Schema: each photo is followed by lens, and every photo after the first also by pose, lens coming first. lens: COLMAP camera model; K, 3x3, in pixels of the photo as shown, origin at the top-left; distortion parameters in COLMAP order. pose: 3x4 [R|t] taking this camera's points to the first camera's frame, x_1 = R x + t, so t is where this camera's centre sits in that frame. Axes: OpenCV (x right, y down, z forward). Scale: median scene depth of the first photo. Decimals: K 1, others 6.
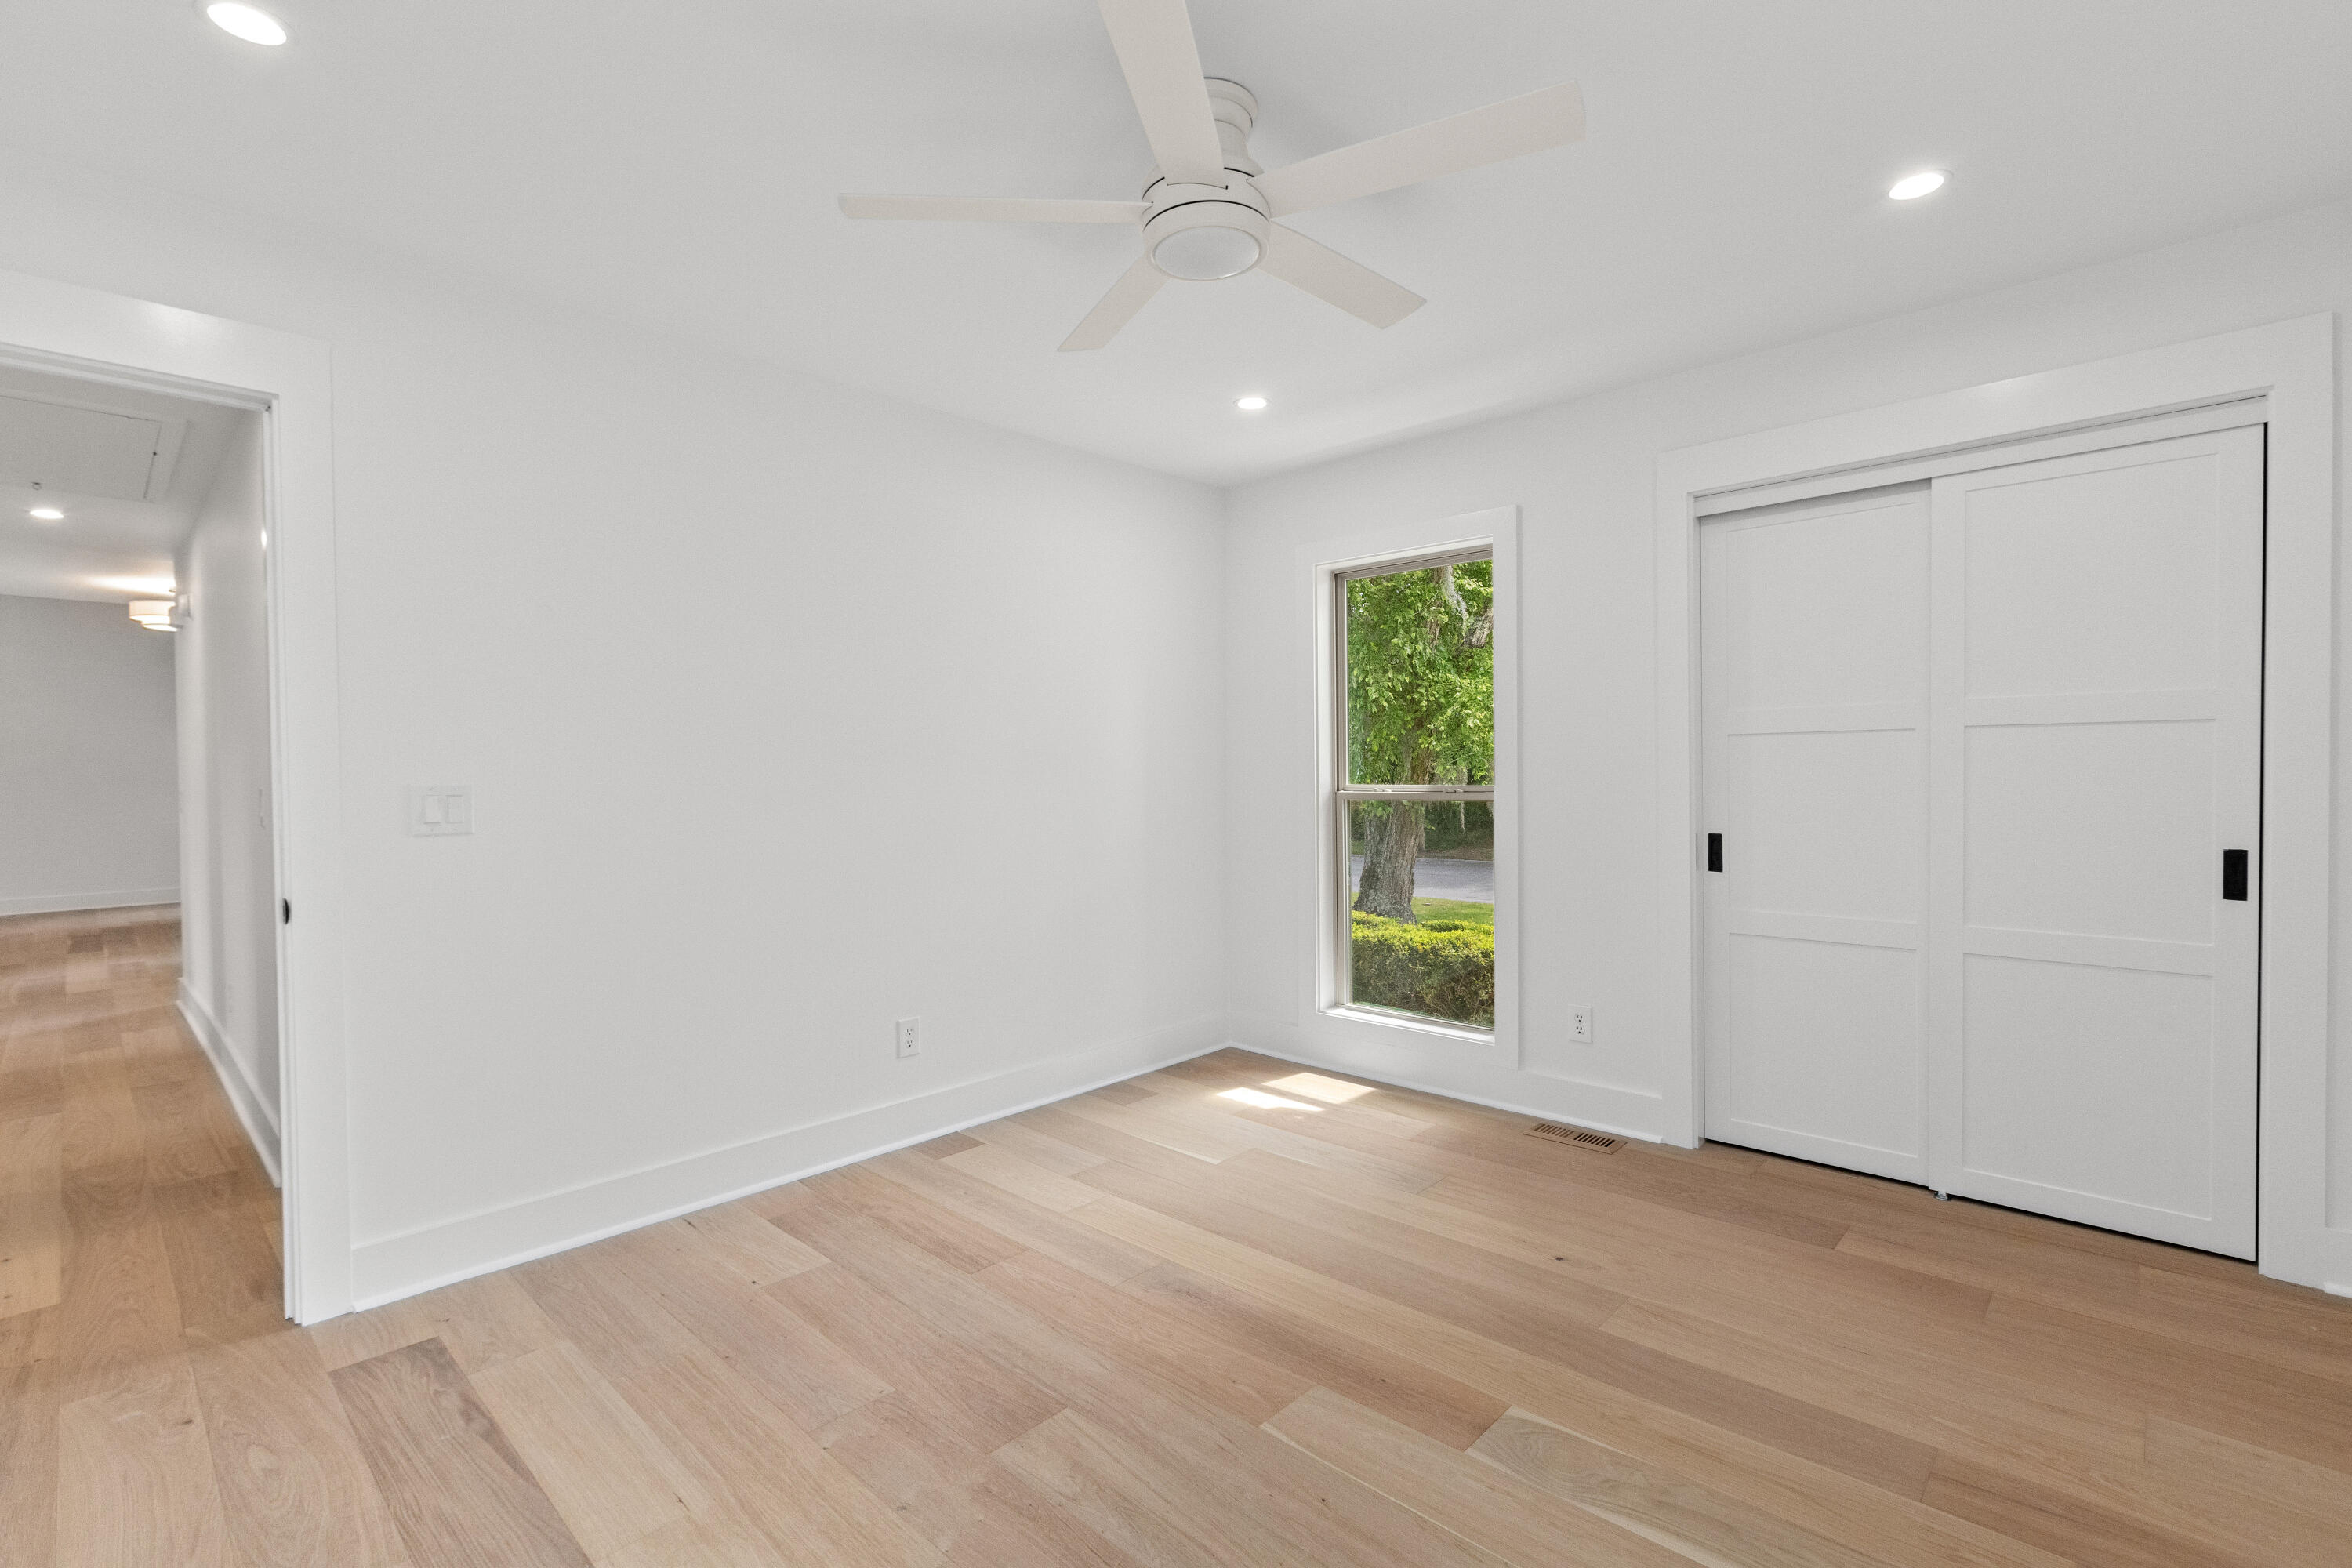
lens RADIAL K [[1059.0, 0, 1176.0], [0, 1059.0, 784.0], [0, 0, 1]] dist [-0.002313, -0.000644]
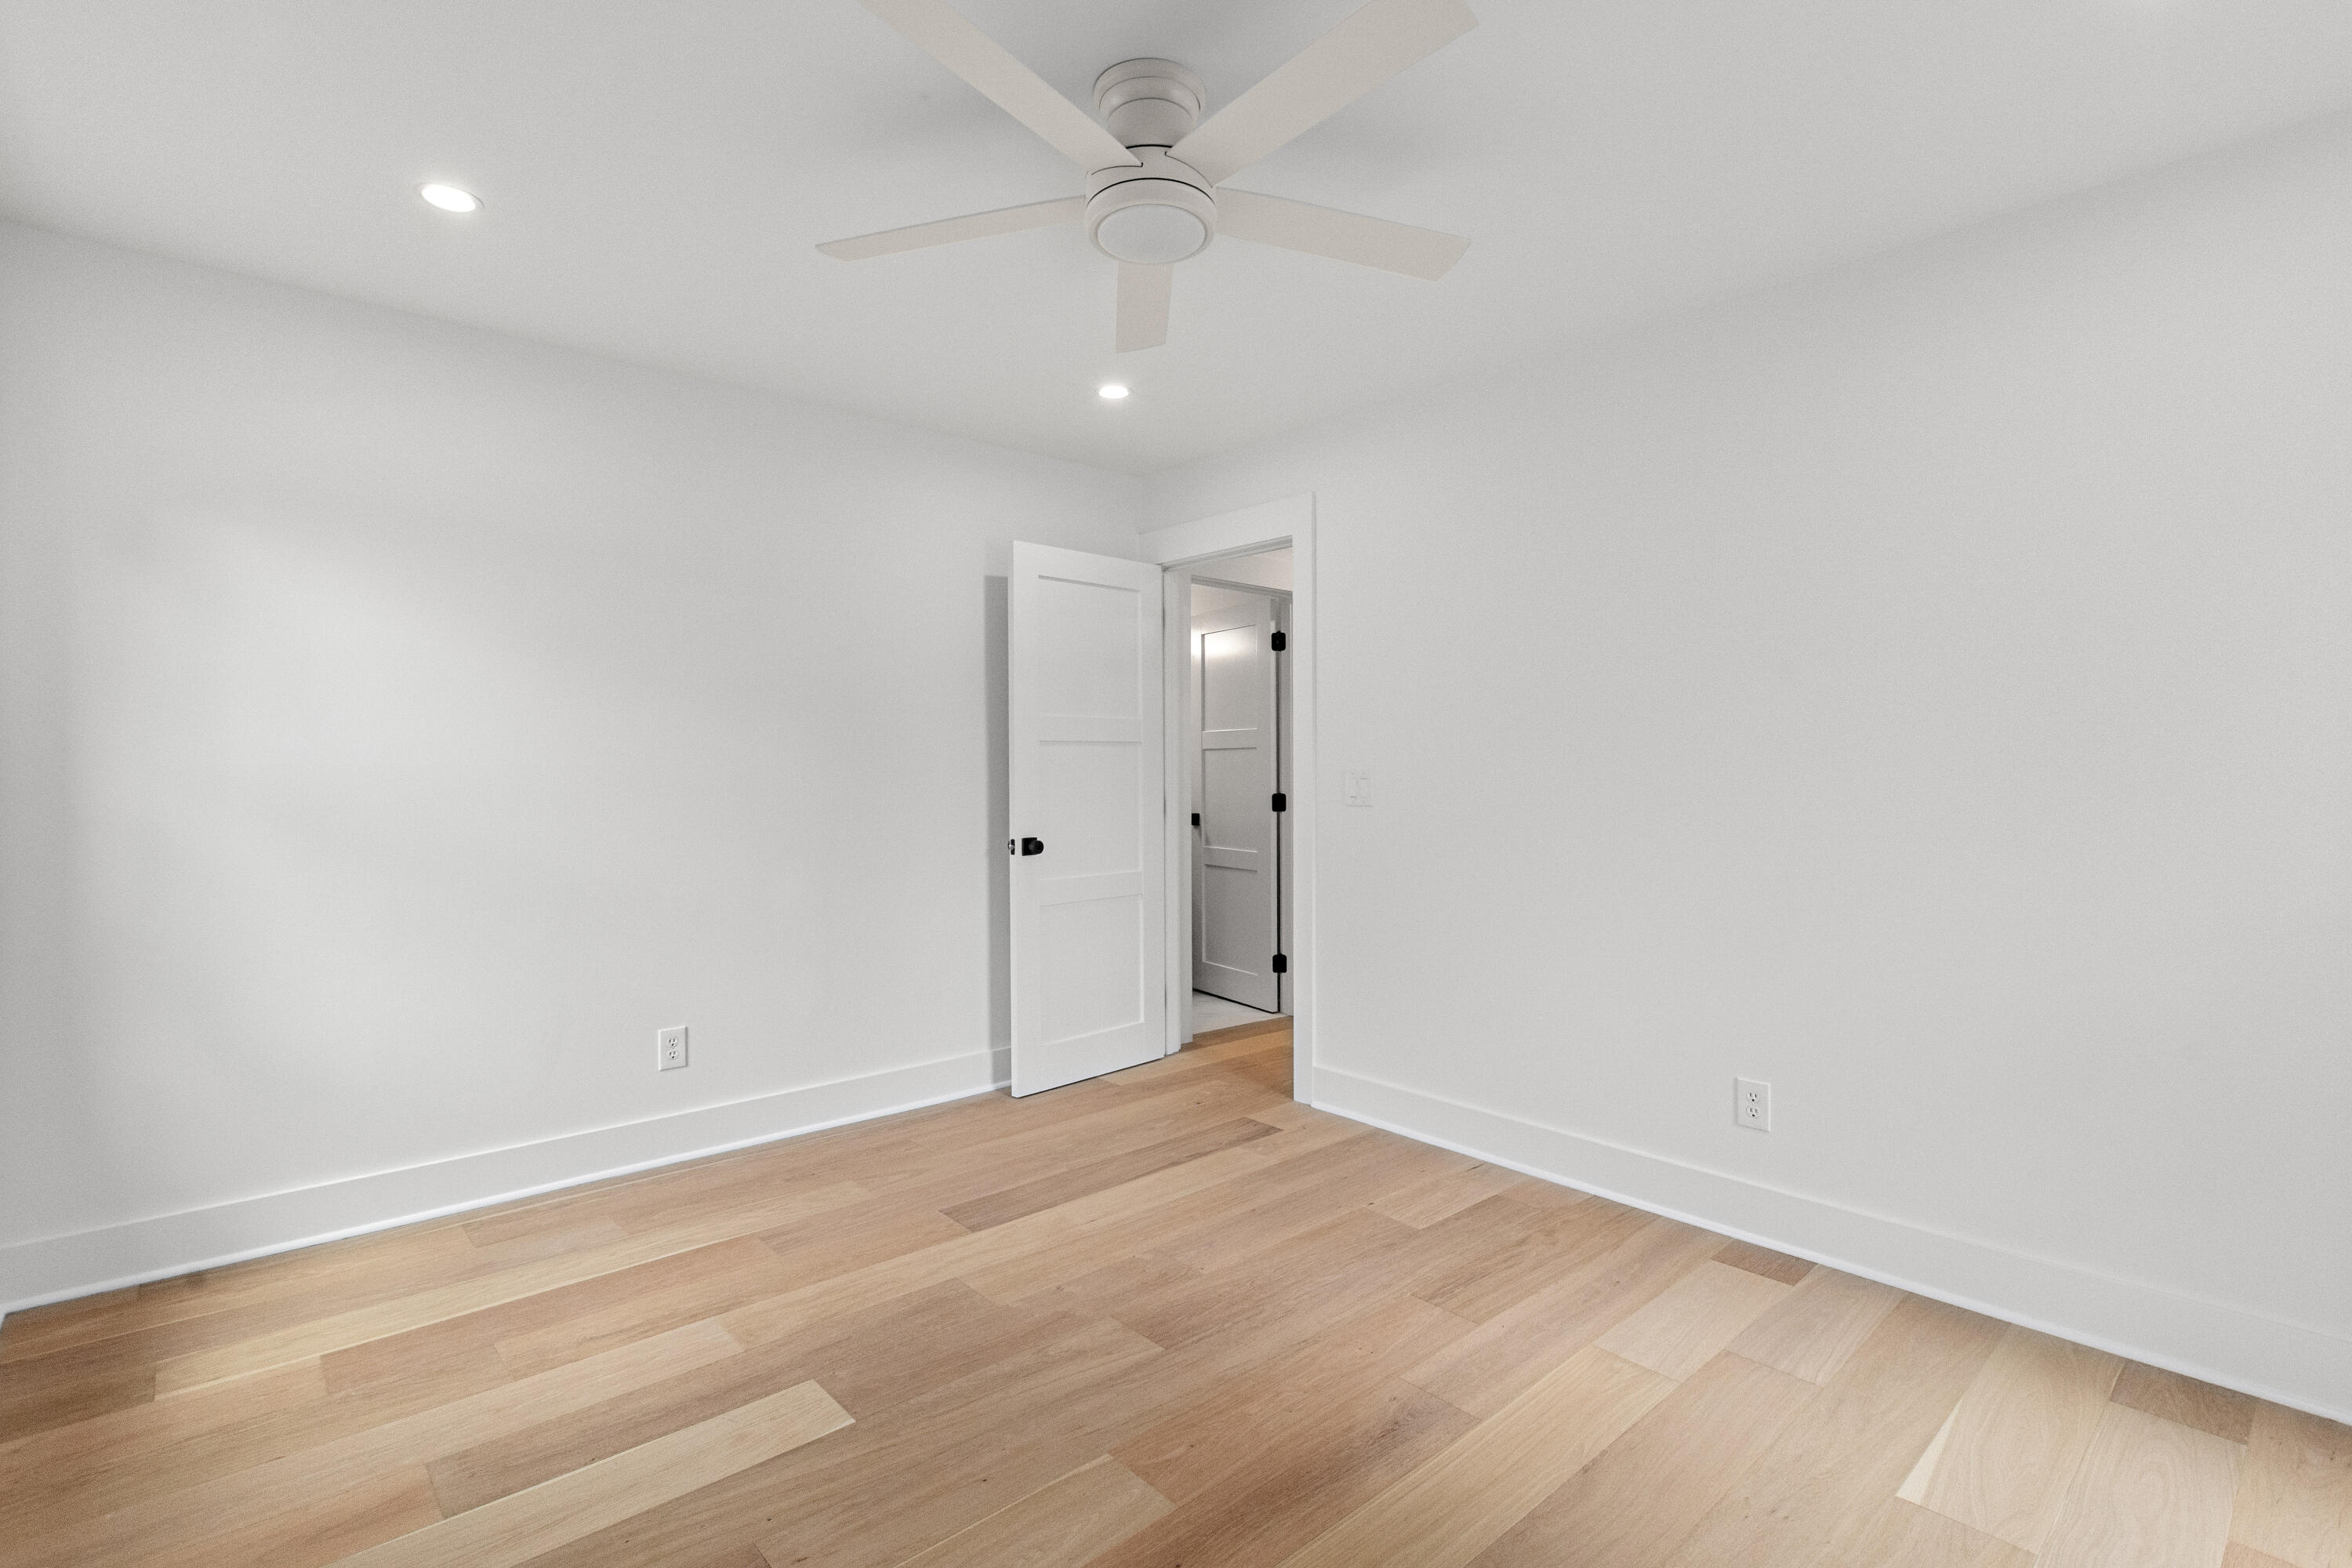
lens RADIAL K [[1103.9, 0, 1170.8], [0, 1103.9, 746.3], [0, 0, 1]] dist [0.002317, 0.000185]
pose [[-0.087916, -0.006542, -0.996106, 0.841401], [-0.013888, 0.999889, -0.005341, -0.021666], [0.996031, 0.013364, -0.087997, 0.891050]]
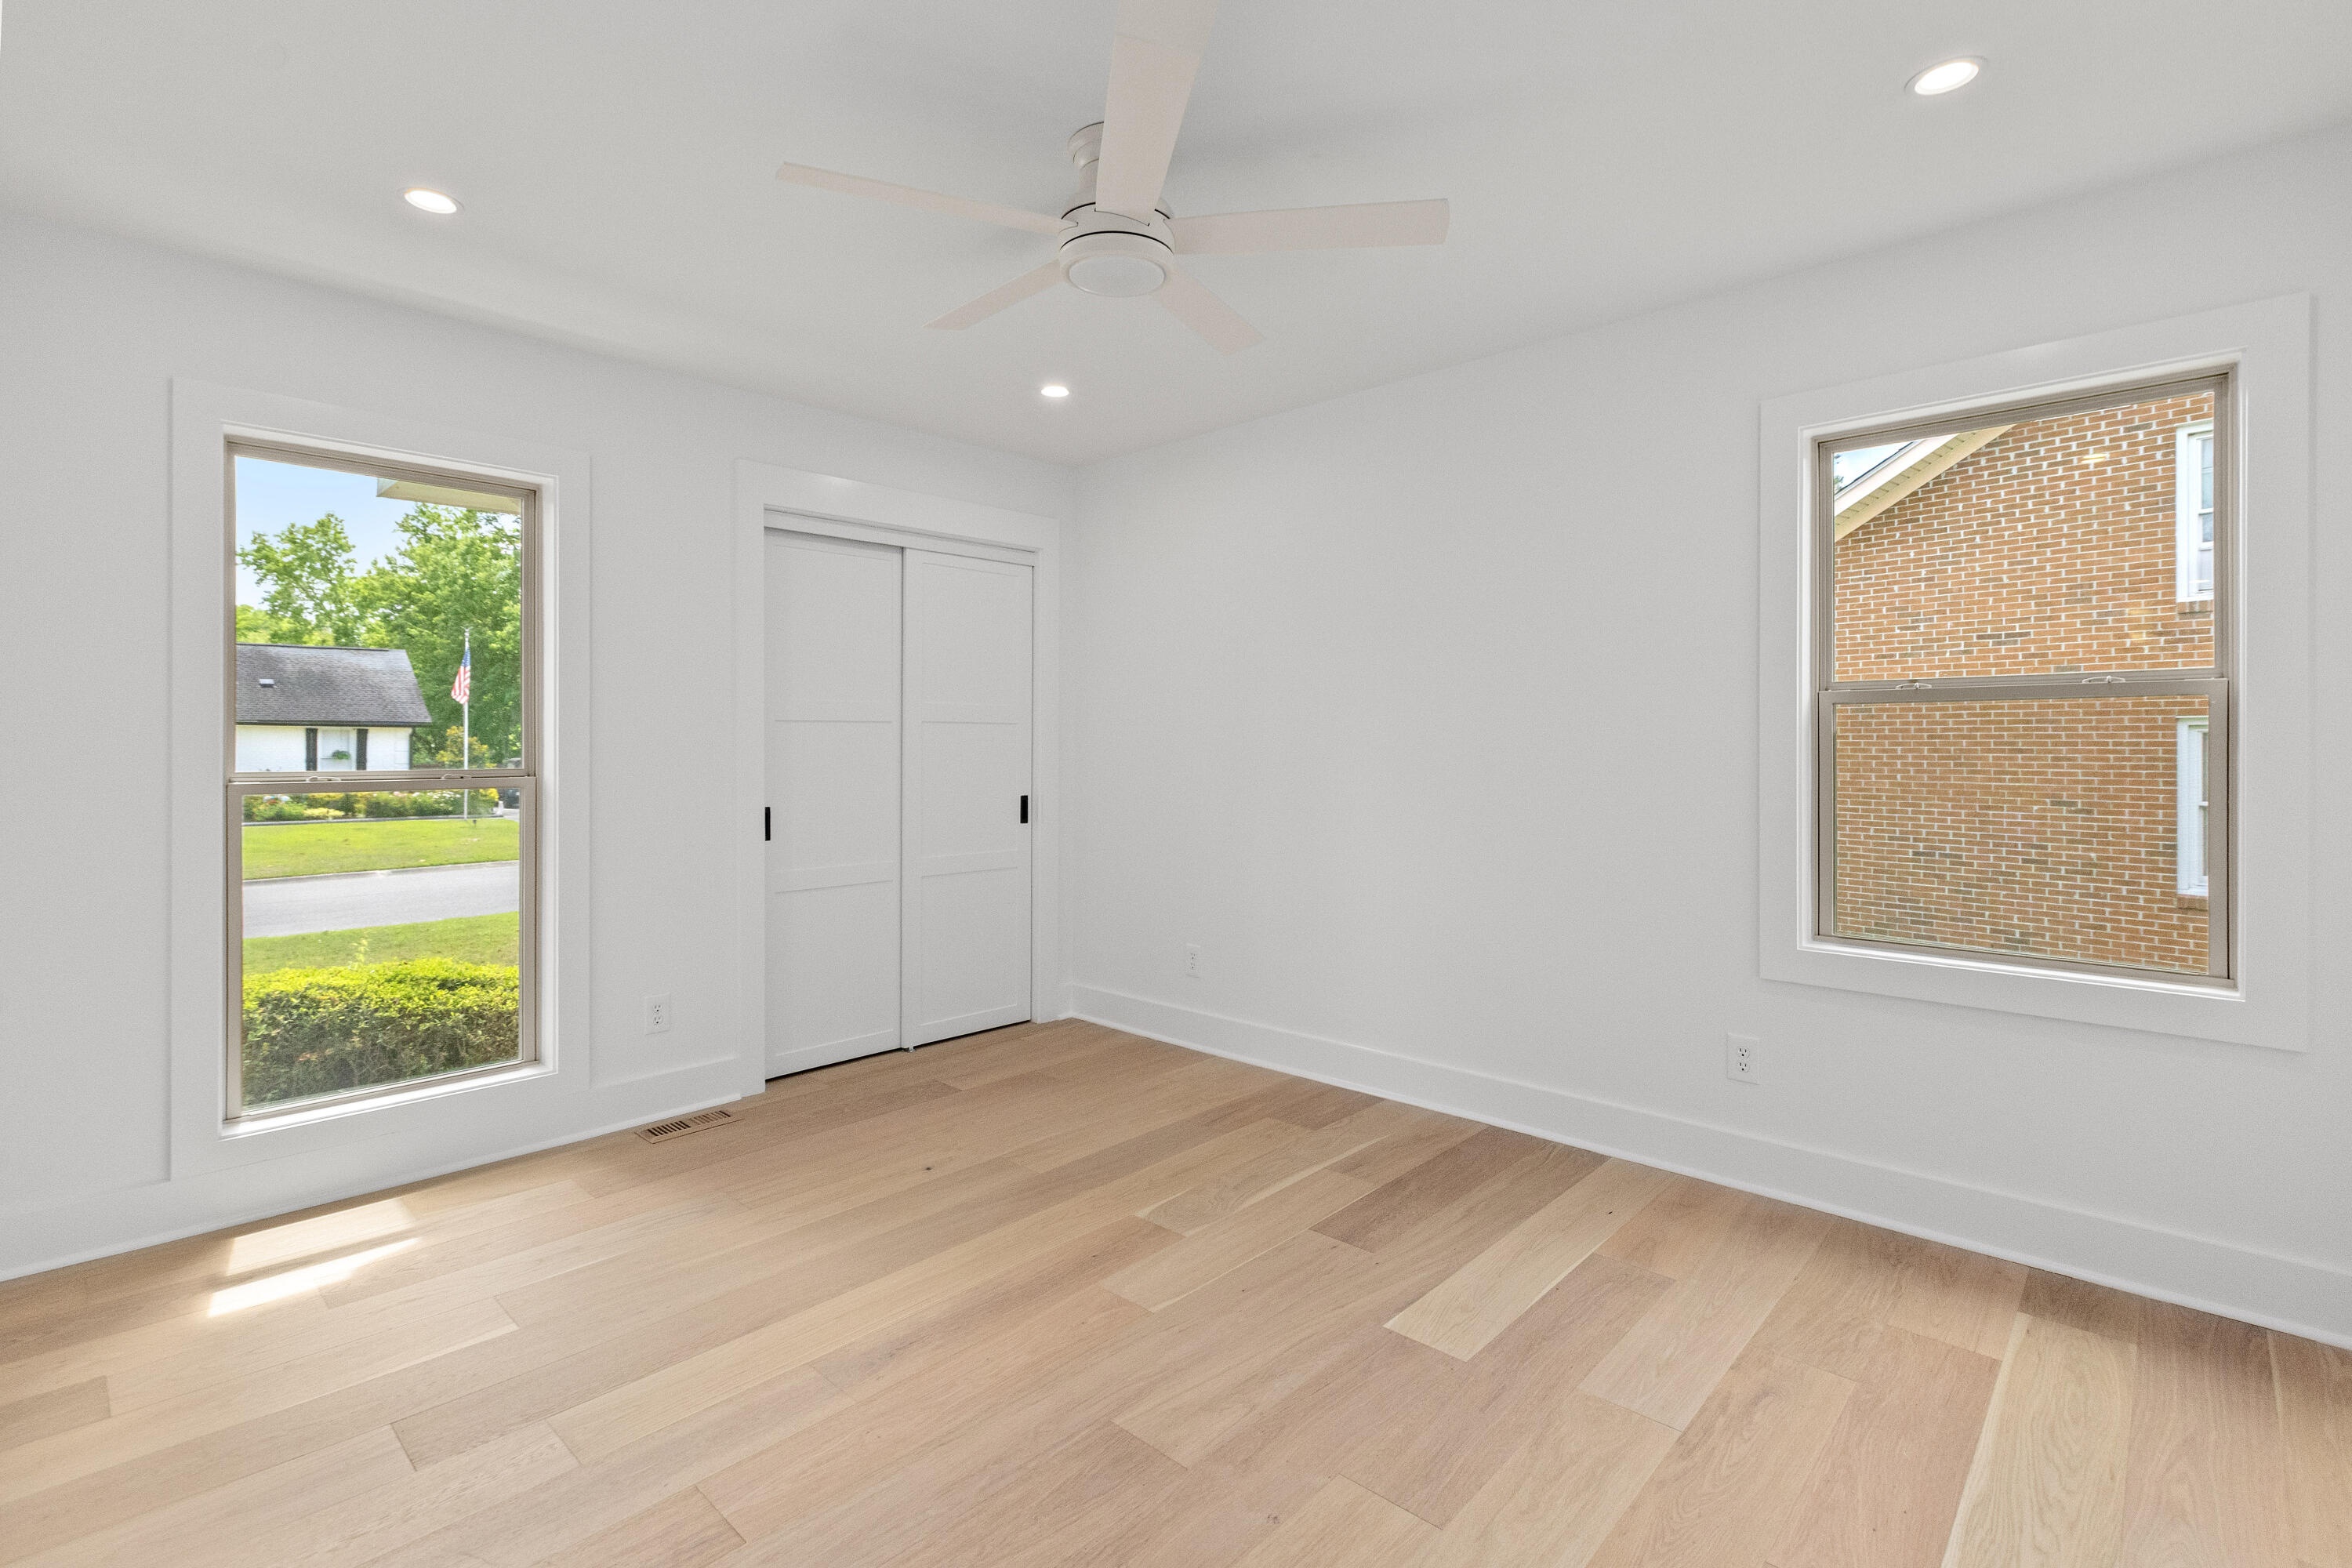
lens RADIAL K [[1066.4, 0, 1175.3], [0, 1066.4, 739.2], [0, 0, 1]] dist [-0.002638, -0.000787]
pose [[0.000459, 0.015874, 0.999874, -0.860211], [0.017392, 0.999723, -0.015880, -0.000566], [-0.999849, 0.017397, 0.000183, 0.757136]]
